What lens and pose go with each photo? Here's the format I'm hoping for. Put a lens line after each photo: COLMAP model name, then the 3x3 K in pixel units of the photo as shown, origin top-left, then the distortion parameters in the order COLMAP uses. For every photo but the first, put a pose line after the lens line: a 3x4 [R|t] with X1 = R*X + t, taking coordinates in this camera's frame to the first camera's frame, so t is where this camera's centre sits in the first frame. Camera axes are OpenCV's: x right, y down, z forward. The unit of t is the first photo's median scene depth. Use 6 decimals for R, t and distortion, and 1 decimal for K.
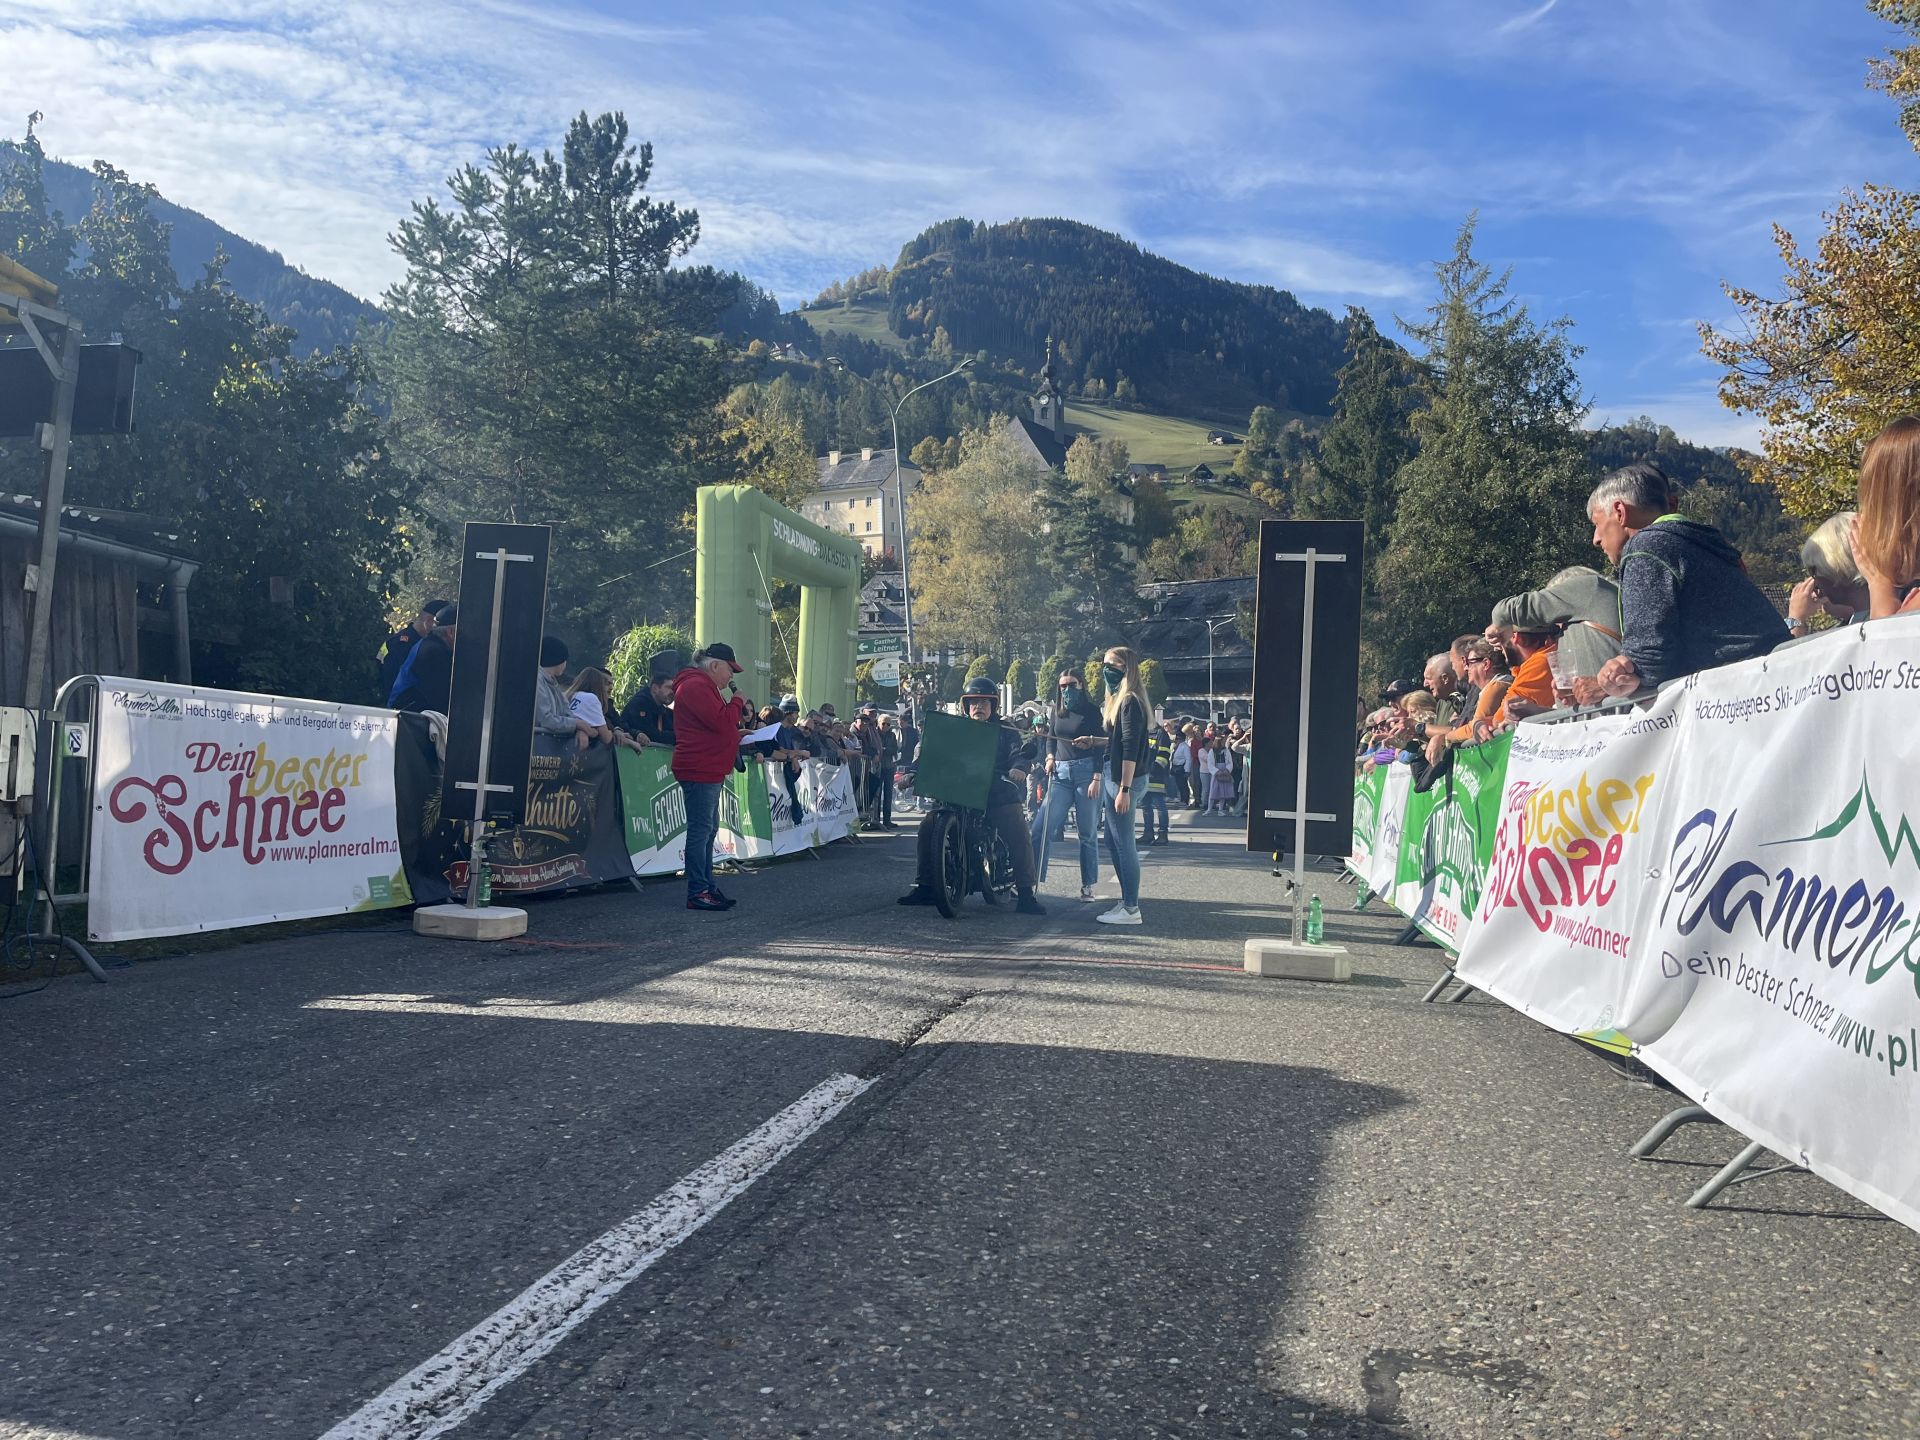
lens RADIAL K [[1439.9, 0, 960.0], [0, 1439.9, 720.0], [0, 0, 1]] dist [0.075572, -0.111887]
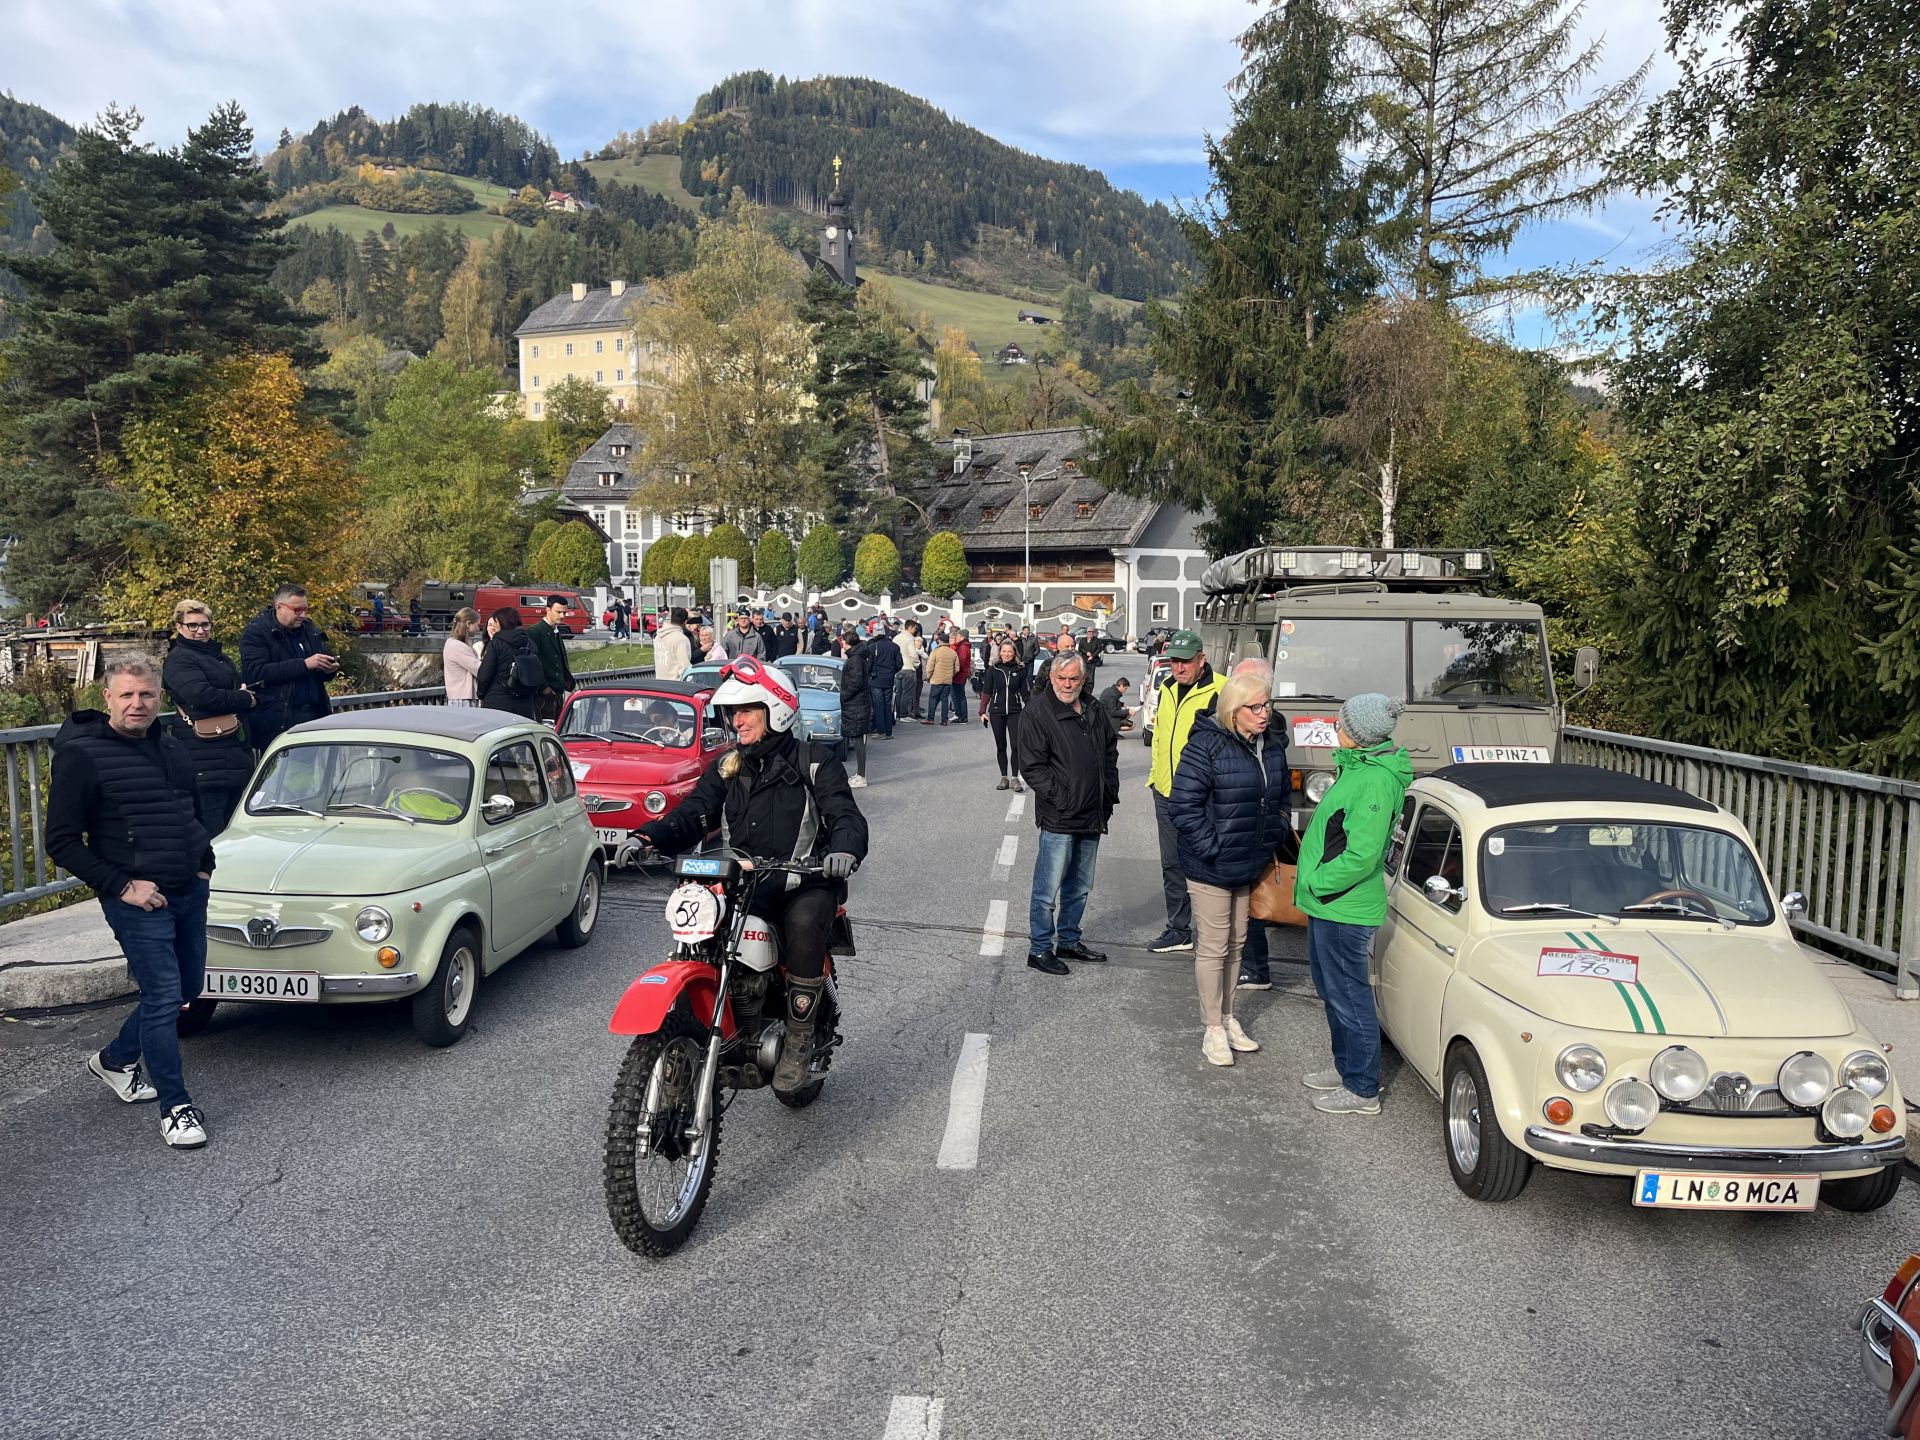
lens RADIAL K [[1441.4, 0, 992.3], [0, 1441.4, 731.8], [0, 0, 1]] dist [0.038027, -0.071390]
pose [[0.988162, -0.005331, 0.153321, 0.064915], [-0.007594, 0.996471, 0.083593, -0.001989], [-0.153225, -0.083768, 0.984634, 0.398507]]
